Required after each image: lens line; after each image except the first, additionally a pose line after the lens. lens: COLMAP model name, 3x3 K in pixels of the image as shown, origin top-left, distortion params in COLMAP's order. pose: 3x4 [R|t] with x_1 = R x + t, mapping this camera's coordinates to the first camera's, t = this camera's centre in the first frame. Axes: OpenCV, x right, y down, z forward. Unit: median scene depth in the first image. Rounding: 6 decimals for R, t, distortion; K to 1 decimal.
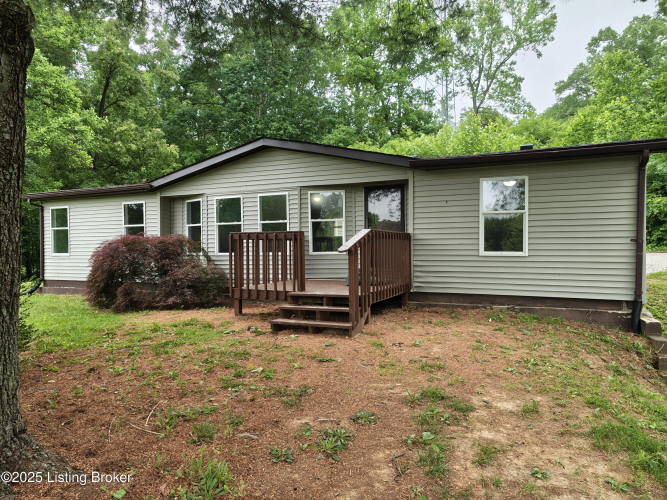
lens RADIAL K [[451.1, 0, 329.6], [0, 451.1, 249.1], [0, 0, 1]] dist [0.042197, -0.028490]
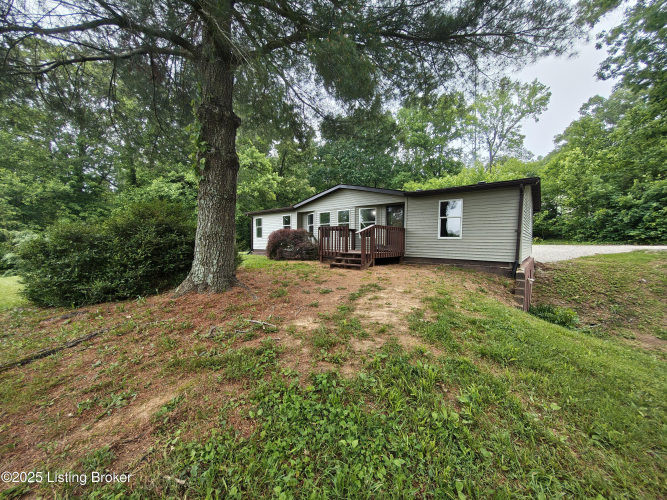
lens RADIAL K [[250.9, 0, 330.8], [0, 250.9, 249.6], [0, 0, 1]] dist [-0.002598, 0.000586]
pose [[0.961878, 0.026909, -0.272152, 0.141098], [-0.019121, 0.999329, 0.031229, 0.028808], [0.272810, -0.024835, 0.961747, -0.163981]]
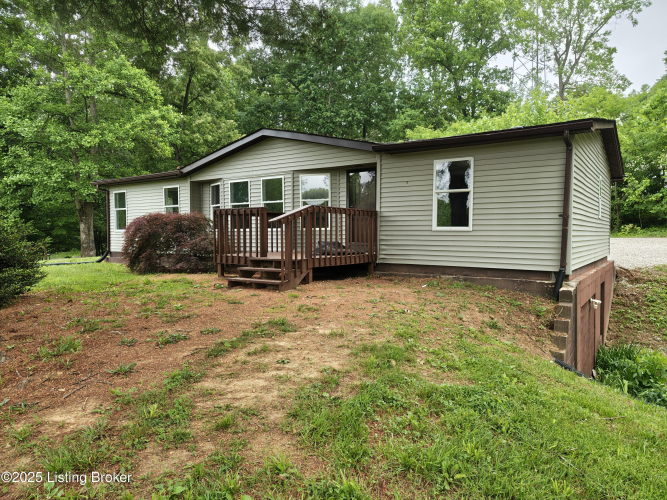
lens RADIAL K [[451.1, 0, 334.7], [0, 451.1, 247.8], [0, 0, 1]] dist [0.042197, -0.028490]
pose [[0.983433, 0.014735, -0.180671, 0.234743], [-0.009709, 0.999542, 0.028668, 0.021809], [0.181010, -0.026439, 0.983126, -0.105713]]
